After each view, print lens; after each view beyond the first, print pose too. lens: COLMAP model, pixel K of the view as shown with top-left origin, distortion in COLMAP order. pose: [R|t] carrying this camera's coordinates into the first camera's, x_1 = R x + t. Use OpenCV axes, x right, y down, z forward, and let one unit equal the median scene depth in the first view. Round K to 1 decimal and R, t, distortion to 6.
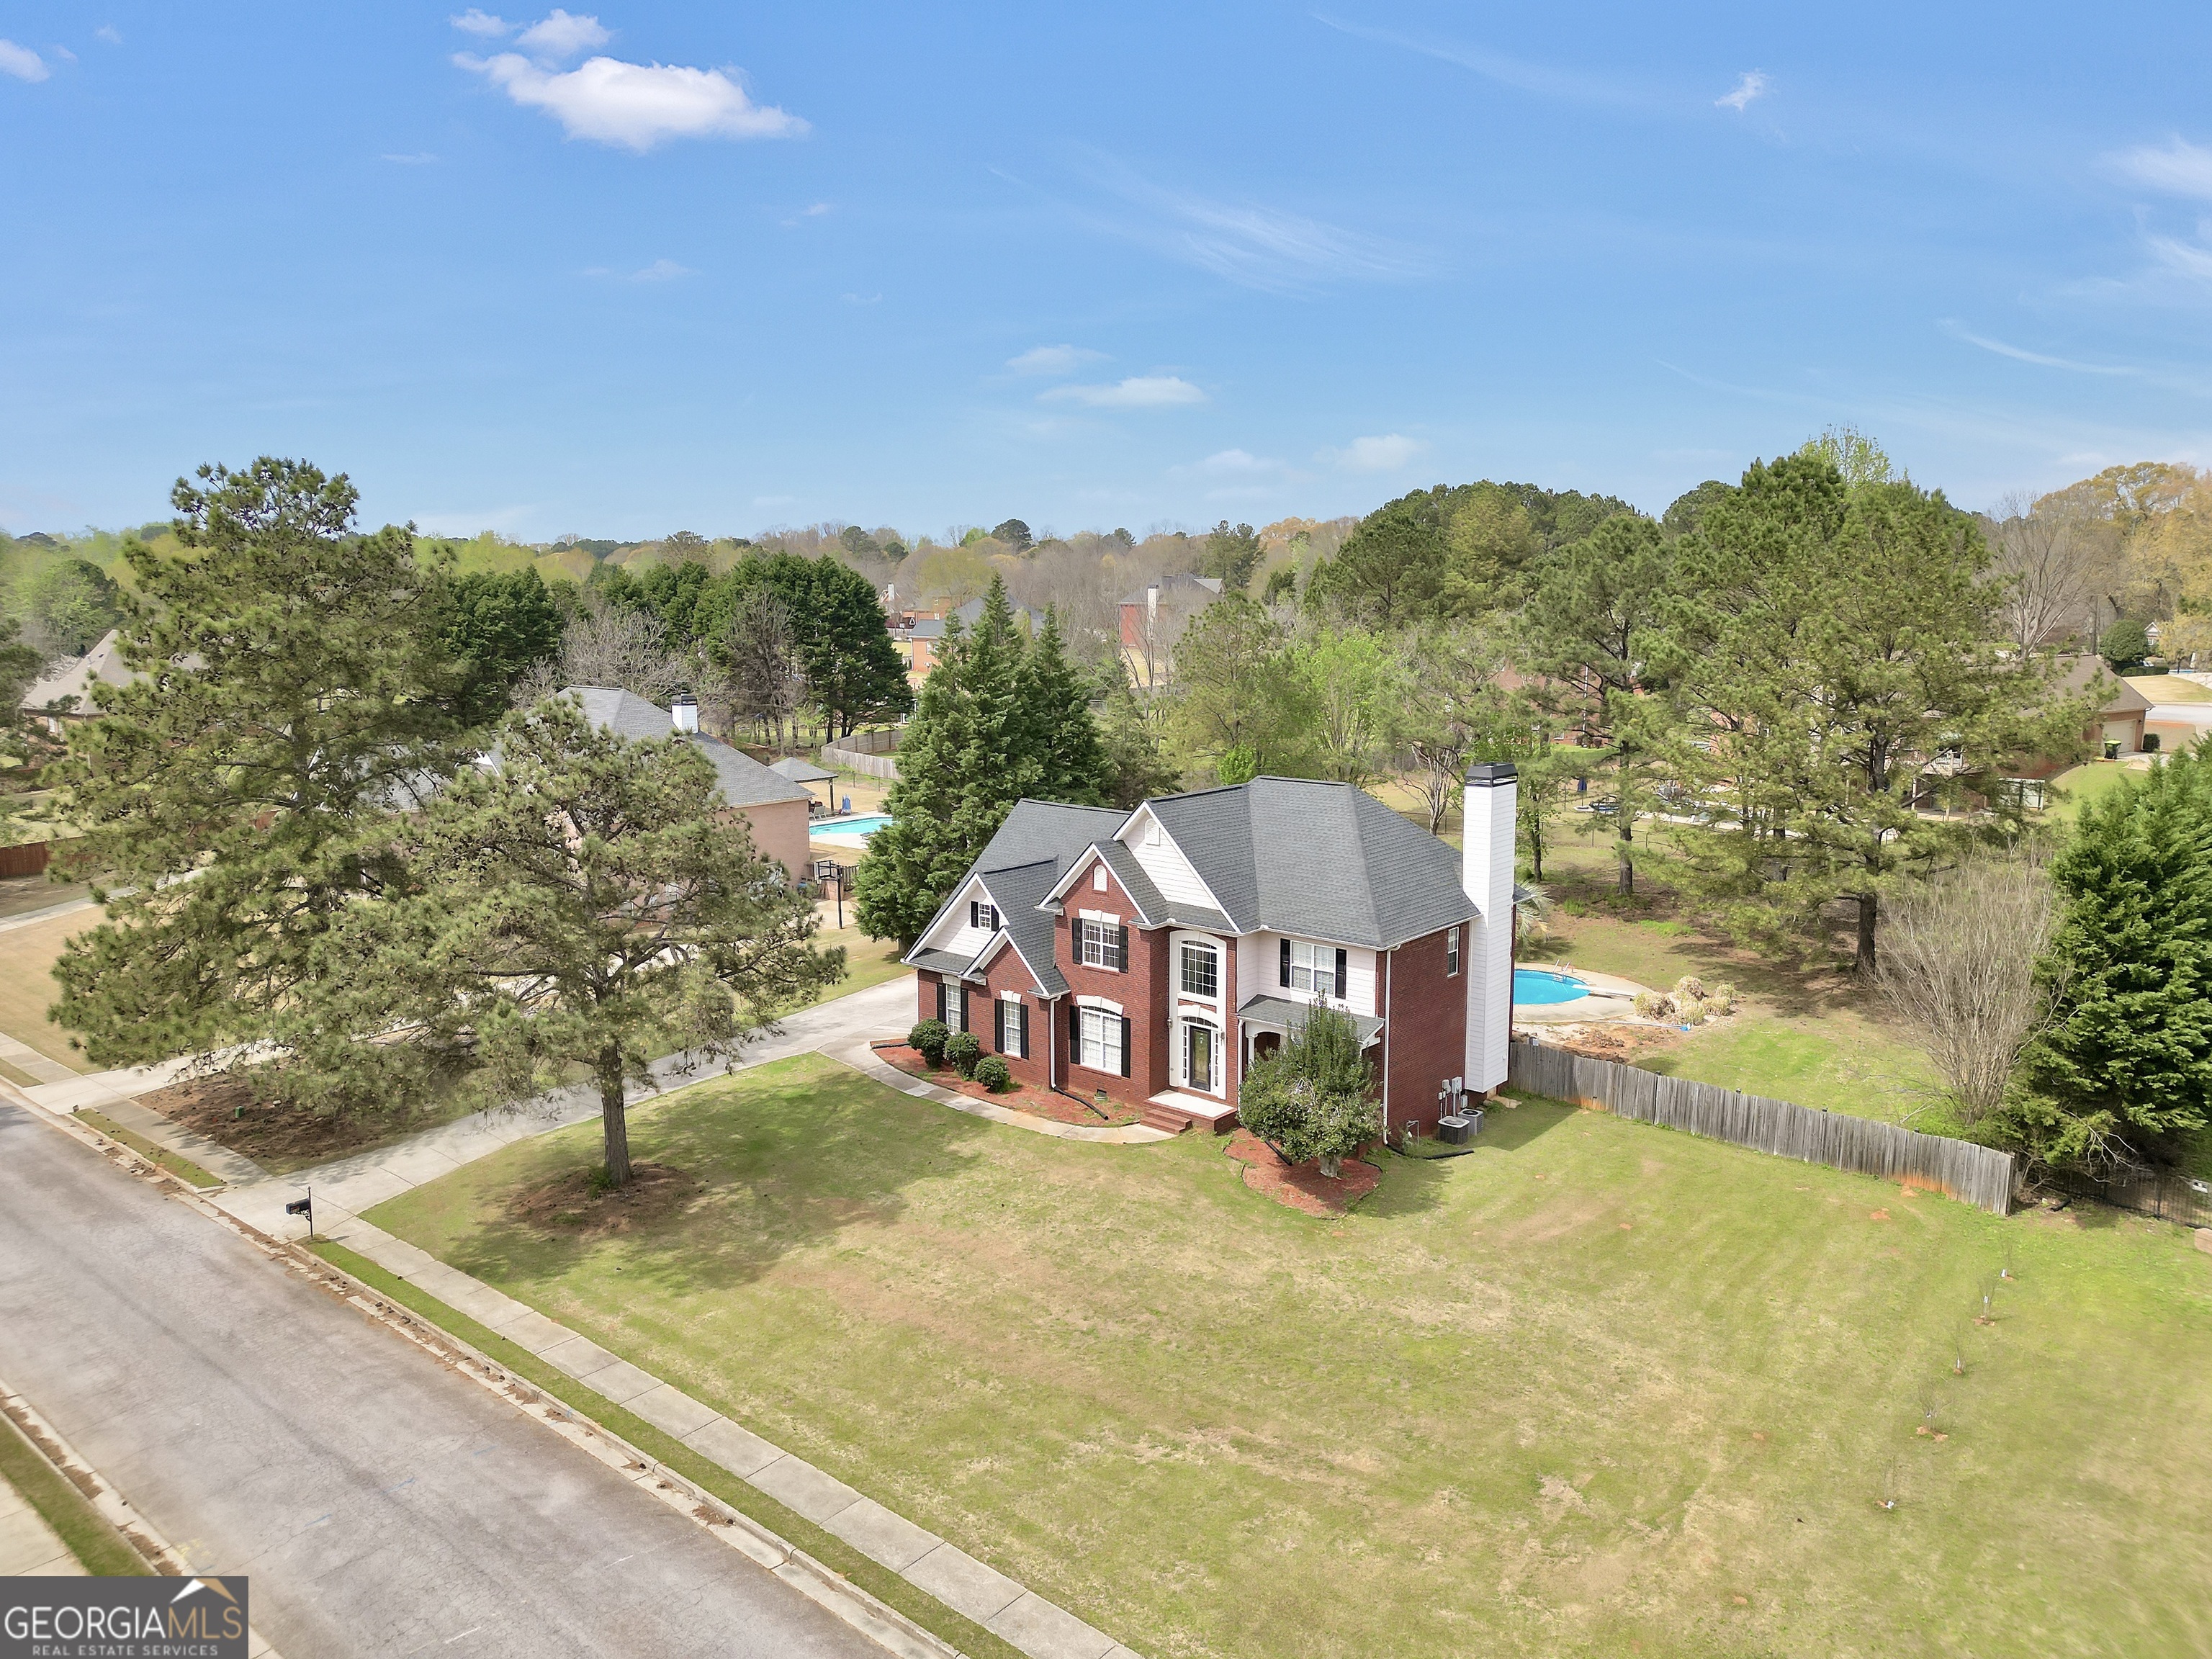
lens RADIAL K [[1541.5, 0, 1106.0], [0, 1541.5, 829.5], [0, 0, 1]] dist [0.082415, -0.081831]
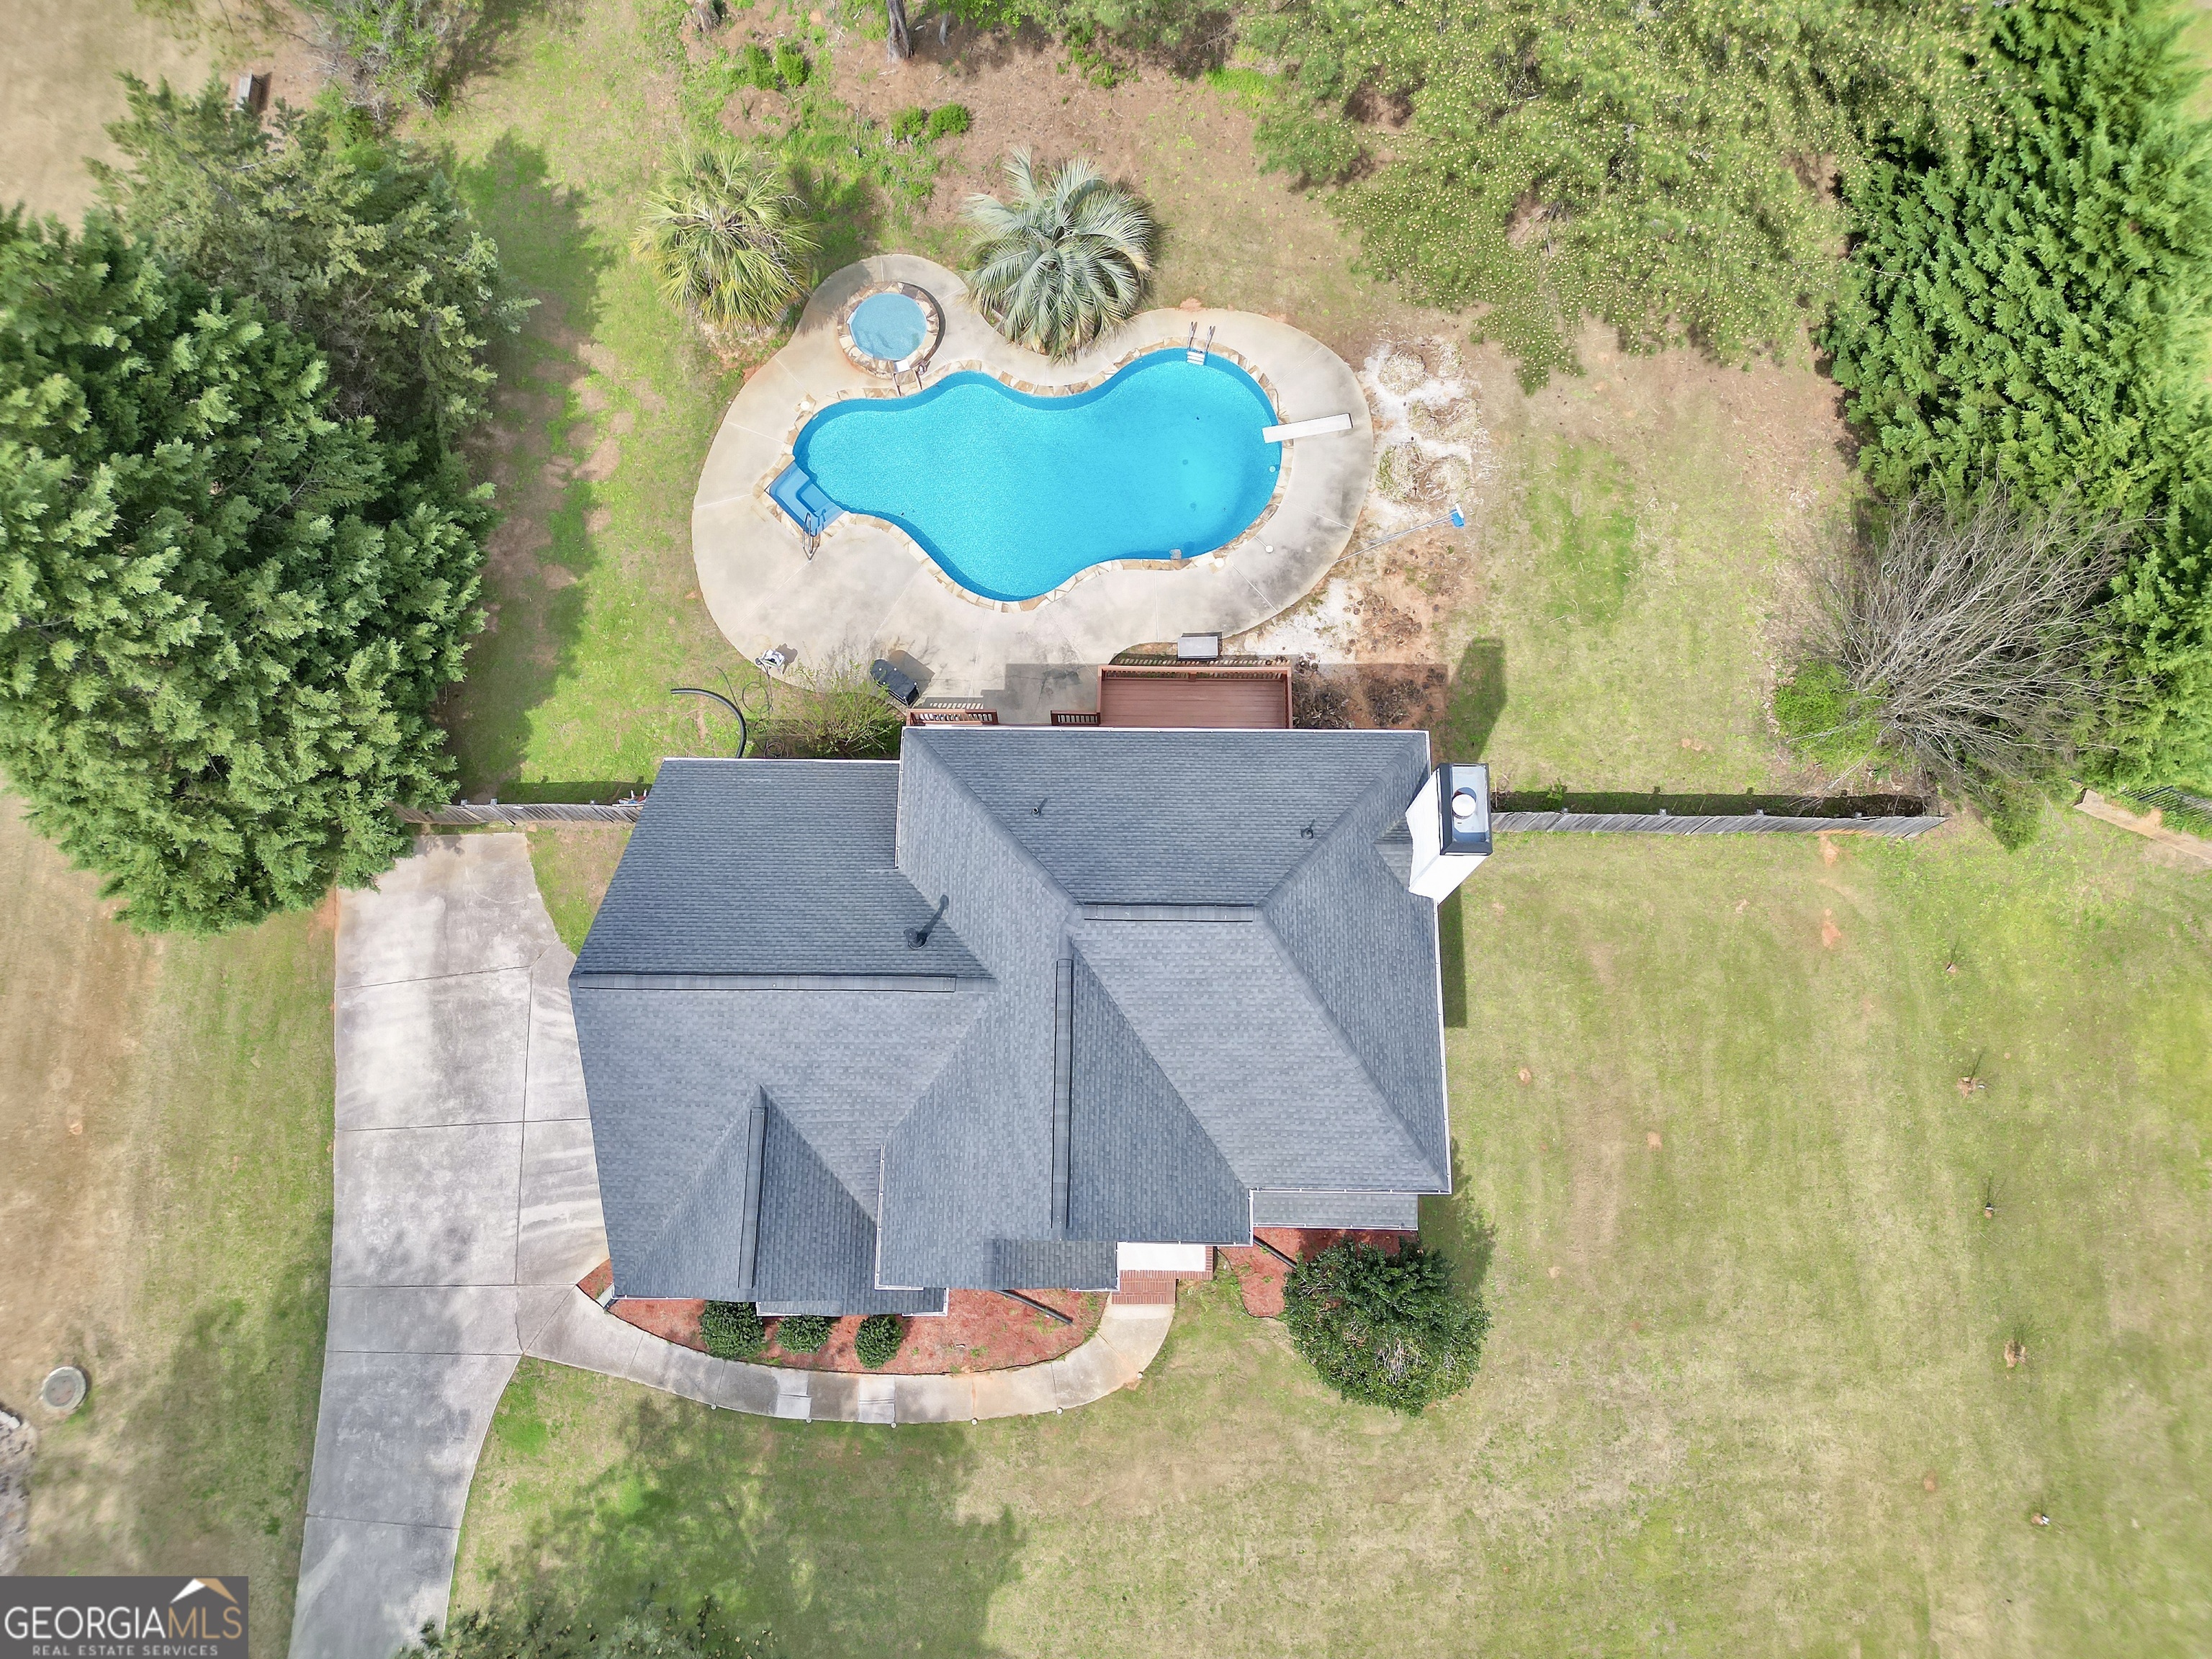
lens RADIAL K [[1551.9, 0, 1071.6], [0, 1551.9, 834.9], [0, 0, 1]] dist [0.017177, 0.000722]
pose [[0.776572, -0.609039, 0.161268, 0.027074], [0.095322, 0.366602, 0.925482, -0.693538], [-0.622776, -0.703331, 0.342747, 1.025361]]
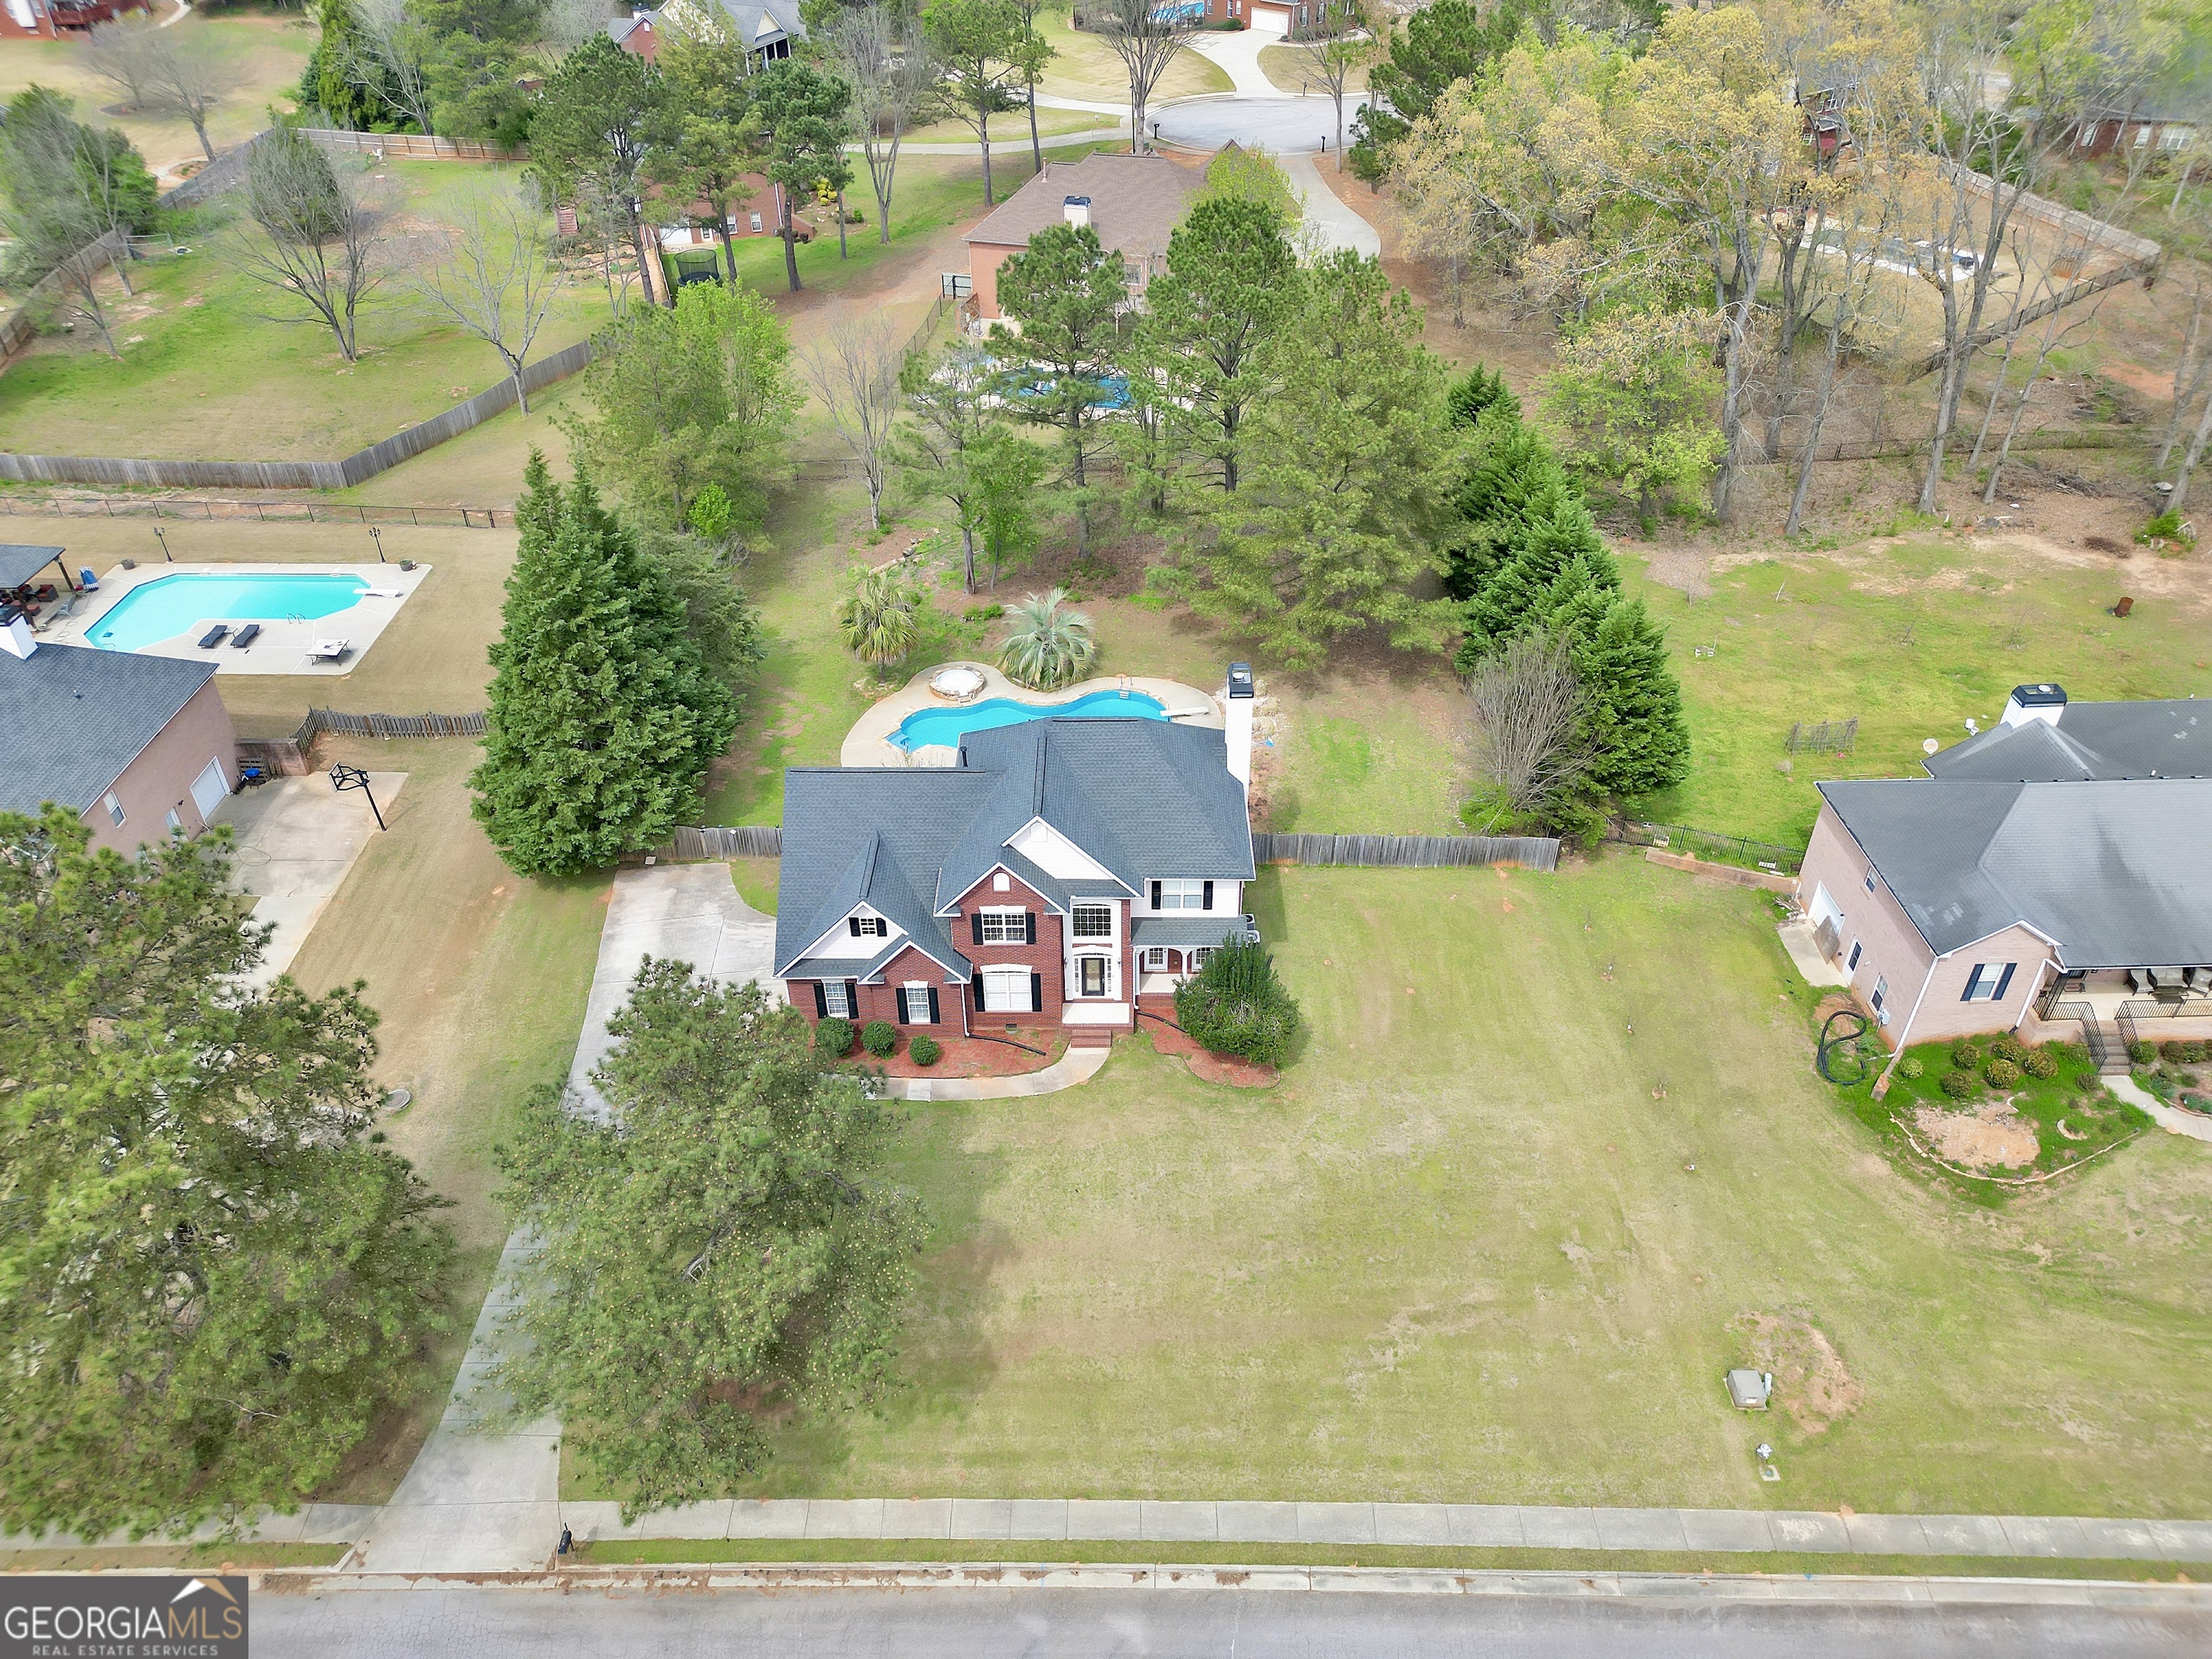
lens RADIAL K [[1541.5, 0, 1106.0], [0, 1541.5, 829.5], [0, 0, 1]] dist [0.082415, -0.081831]
pose [[0.770498, -0.381470, 0.510700, -0.580469], [0.100600, 0.863898, 0.493517, -0.630839], [-0.629455, -0.328878, 0.704007, 0.199104]]
